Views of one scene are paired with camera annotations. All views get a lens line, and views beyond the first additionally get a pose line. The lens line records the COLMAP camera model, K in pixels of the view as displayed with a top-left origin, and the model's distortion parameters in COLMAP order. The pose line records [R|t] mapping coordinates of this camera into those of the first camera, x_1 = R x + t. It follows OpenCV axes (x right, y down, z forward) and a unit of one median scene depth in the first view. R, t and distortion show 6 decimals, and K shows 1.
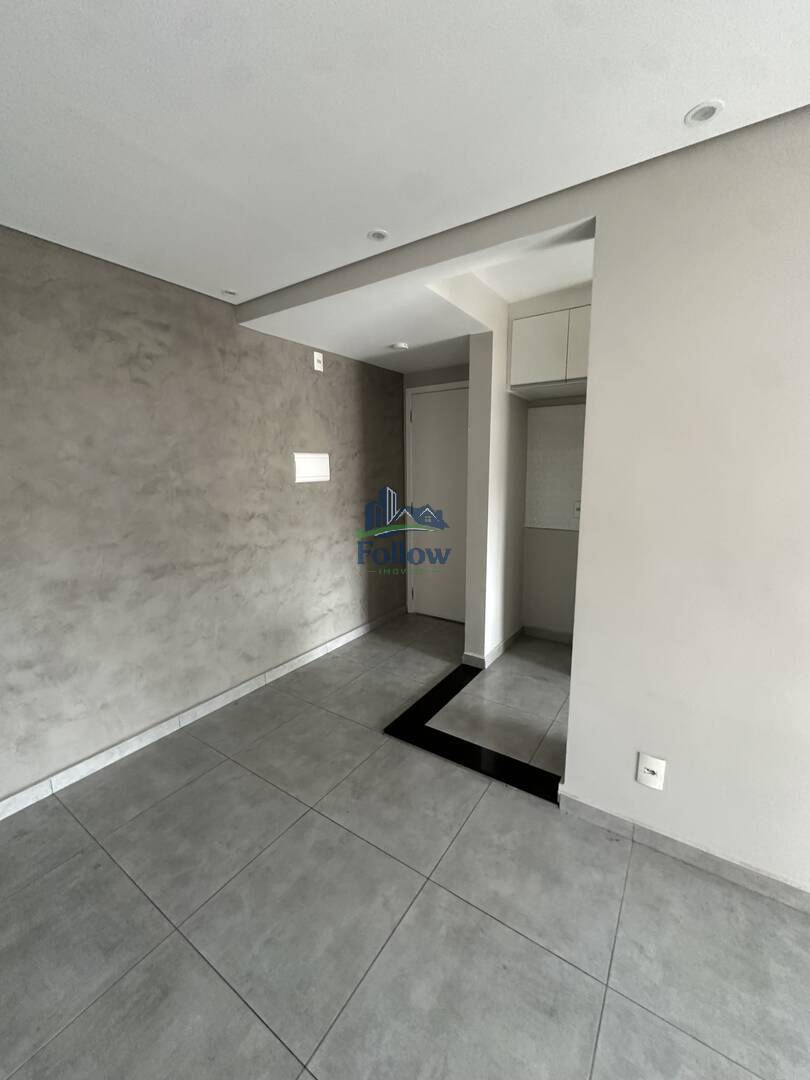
lens RADIAL K [[430.8, 0, 407.8], [0, 430.8, 536.8], [0, 0, 1]] dist [-0.000072, -0.000103]
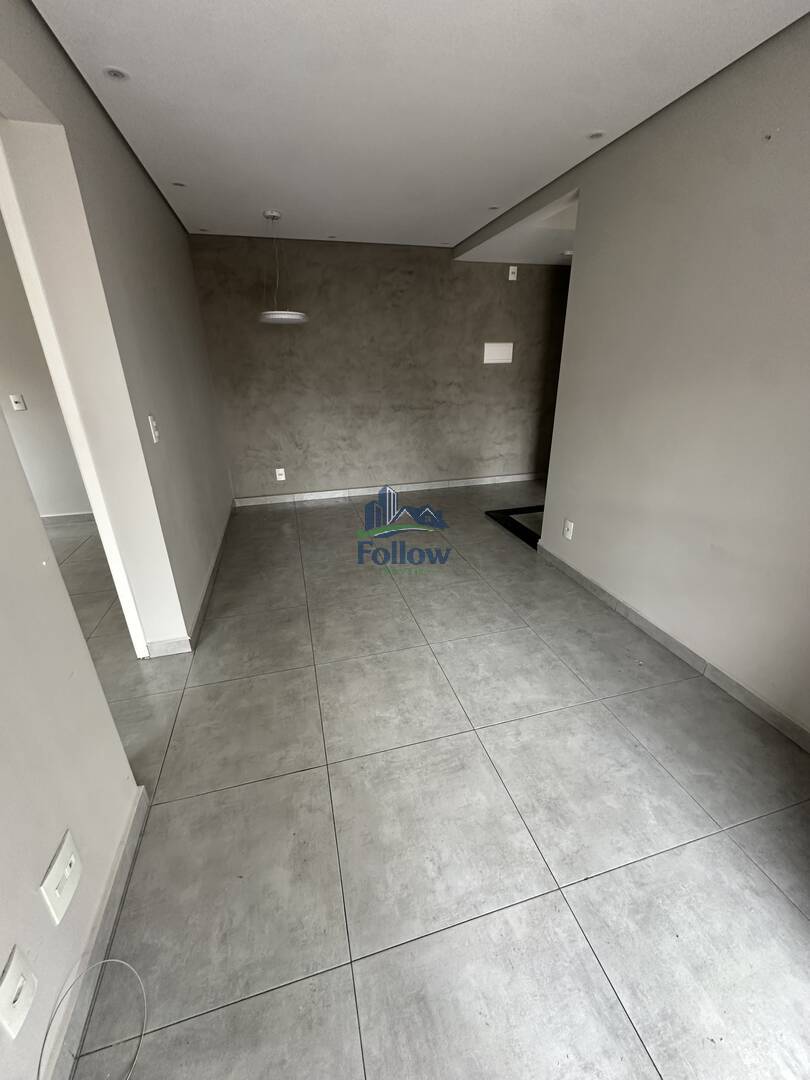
lens RADIAL K [[430.8, 0, 405.0], [0, 430.8, 534.2], [0, 0, 1]] dist [-0.000072, -0.000103]
pose [[0.754534, 0.245309, -0.608689, 0.660931], [-0.103757, 0.960436, 0.258450, 0.099284], [0.648007, -0.131854, 0.750134, -0.452032]]
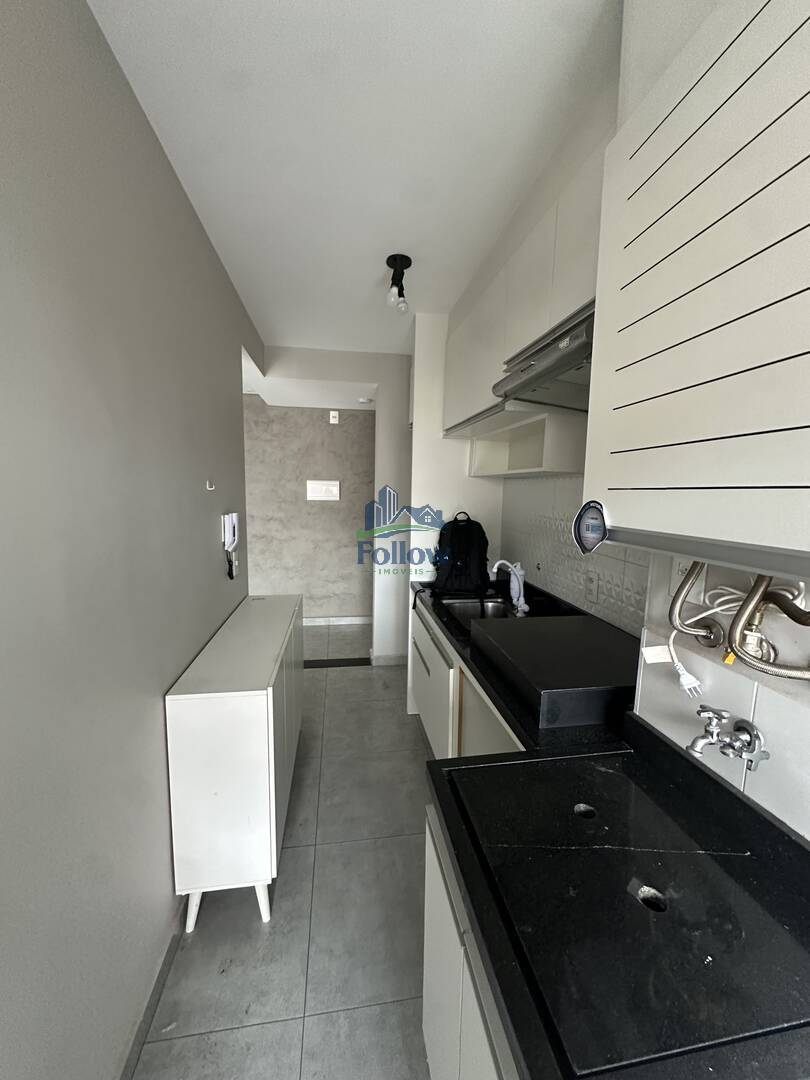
lens RADIAL K [[430.8, 0, 409.9], [0, 430.8, 534.8], [0, 0, 1]] dist [-0.000072, -0.000103]
pose [[0.691751, 0.105645, -0.714367, 1.136112], [-0.144578, 0.989473, 0.006328, -0.072433], [0.707515, 0.098904, 0.699743, 0.236752]]
